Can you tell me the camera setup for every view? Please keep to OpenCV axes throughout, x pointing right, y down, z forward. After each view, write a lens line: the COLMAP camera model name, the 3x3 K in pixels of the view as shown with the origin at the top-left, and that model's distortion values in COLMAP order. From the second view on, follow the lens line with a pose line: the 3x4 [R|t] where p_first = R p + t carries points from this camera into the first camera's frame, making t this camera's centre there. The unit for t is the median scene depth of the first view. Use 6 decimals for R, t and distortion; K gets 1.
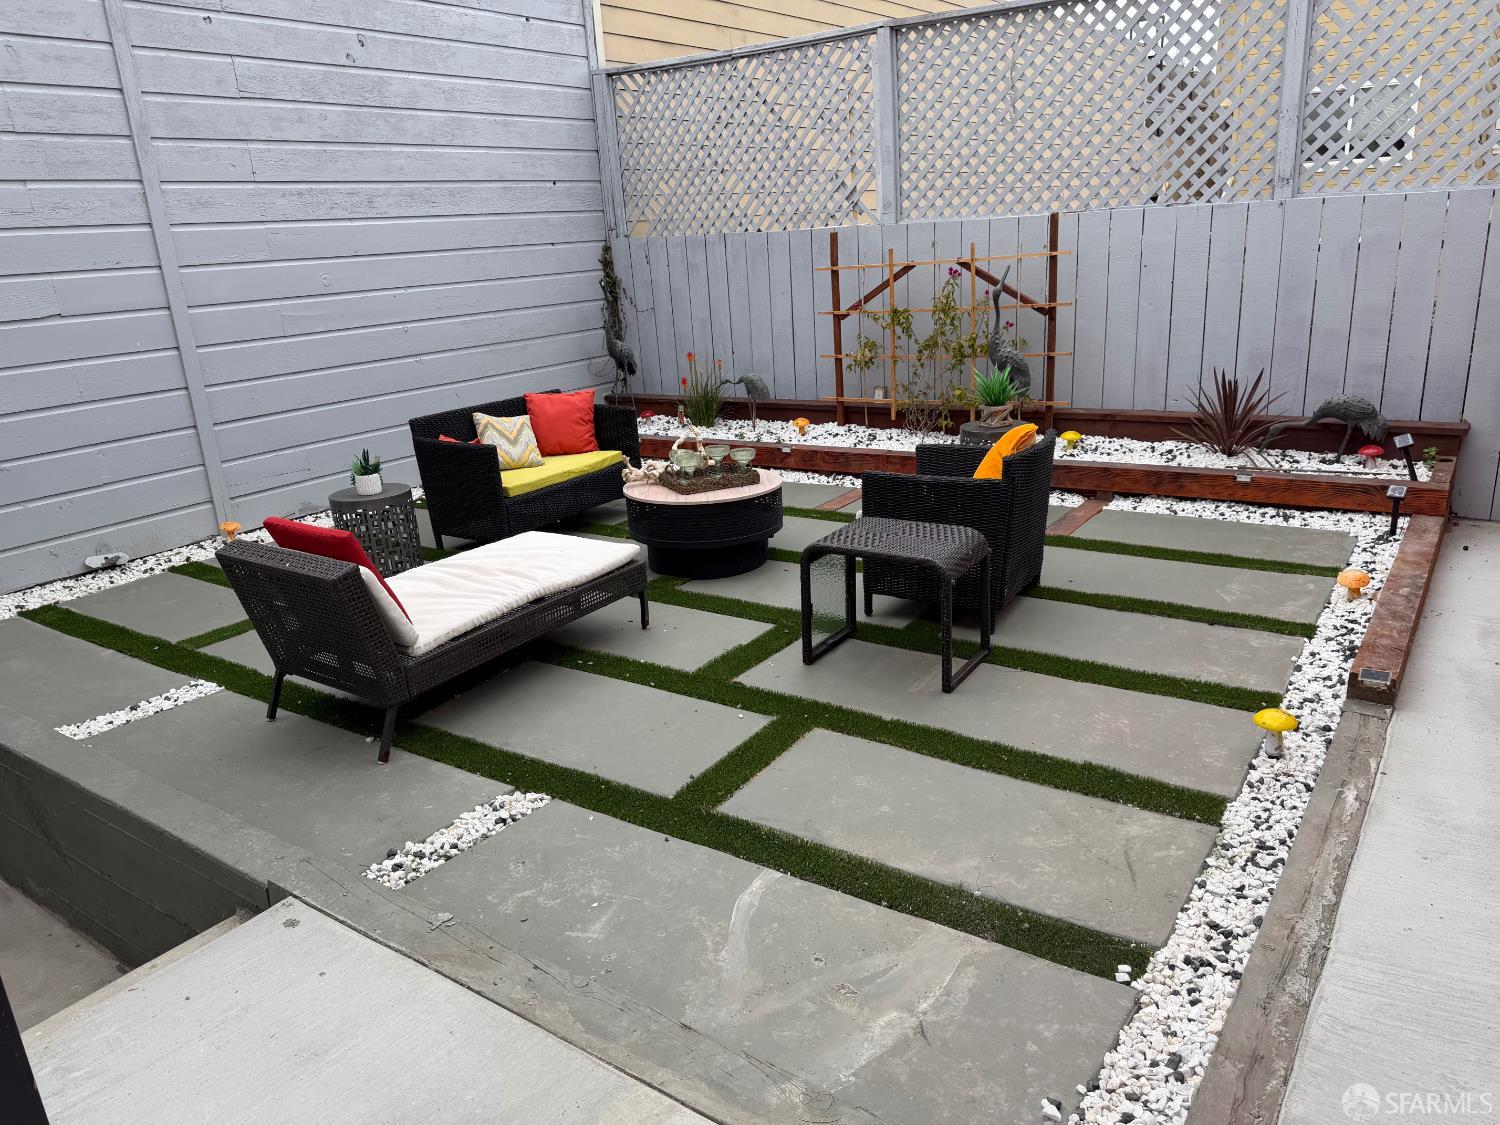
lens RADIAL K [[1057.4, 0, 732.0], [0, 1057.4, 586.2], [0, 0, 1]] dist [0.050693, -0.054708]
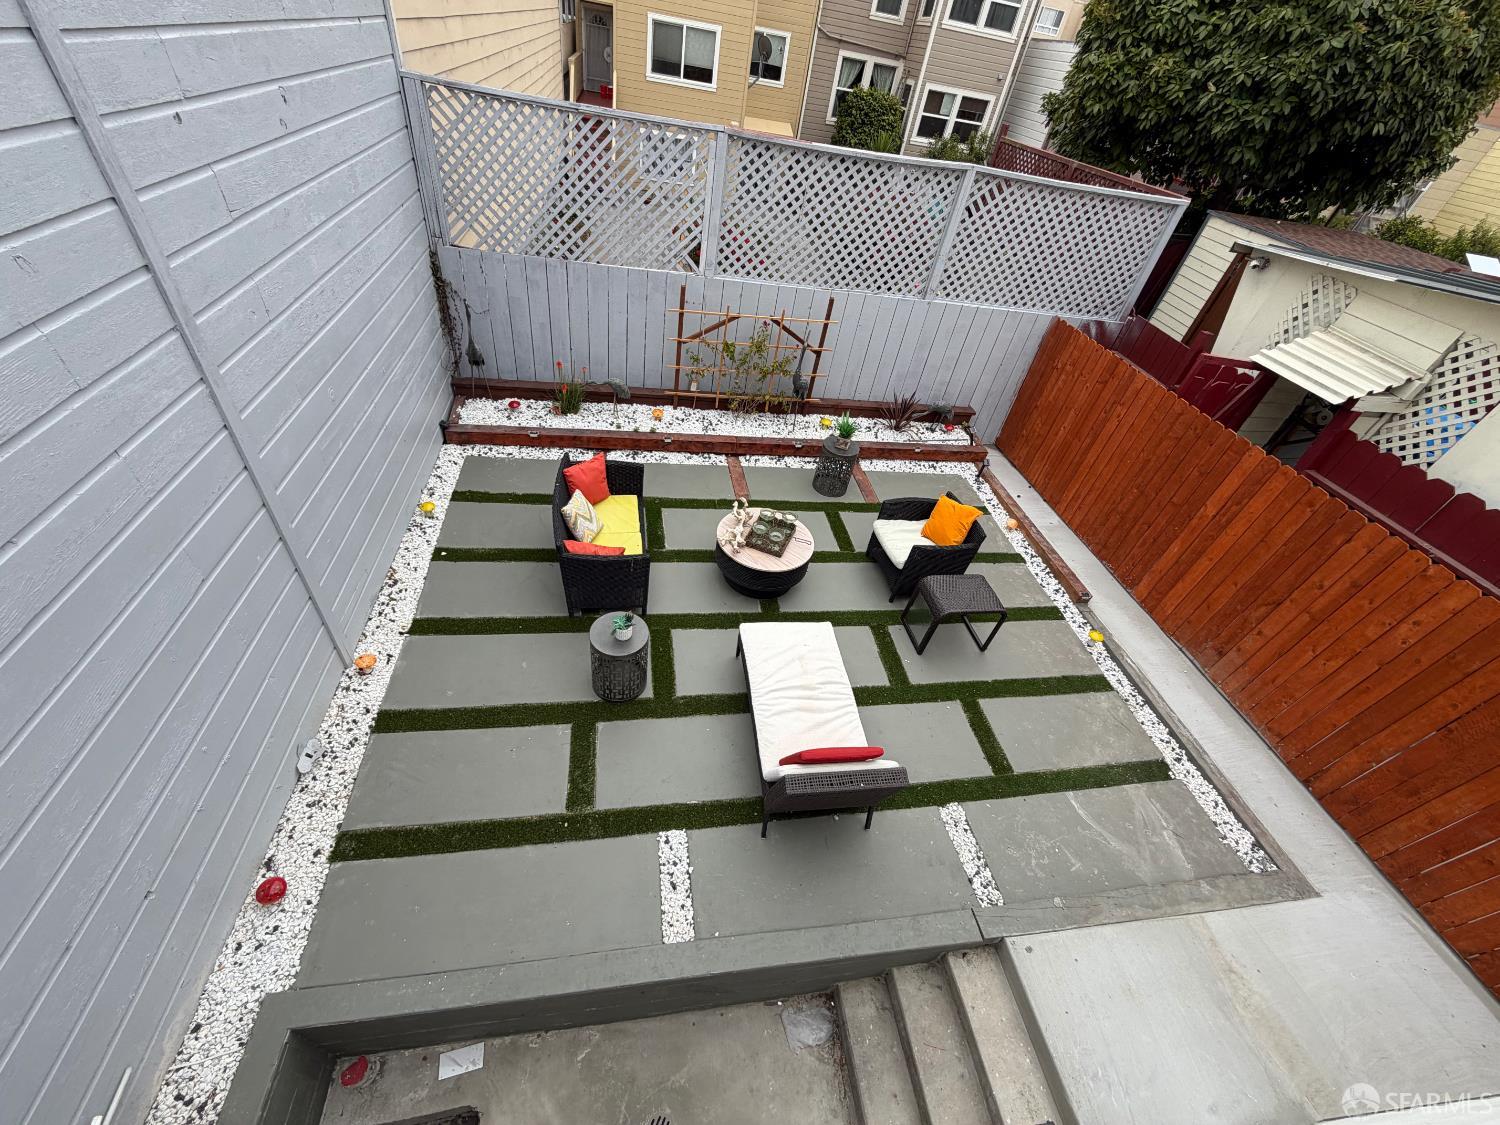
lens RADIAL K [[597.7, 0, 743.2], [0, 597.7, 567.7], [0, 0, 1]] dist [0.001789, -0.000865]
pose [[0.700492, -0.349783, 0.622063, -0.950655], [0.040969, 0.889924, 0.454265, -0.703905], [-0.712484, -0.292724, 0.637715, 0.619829]]
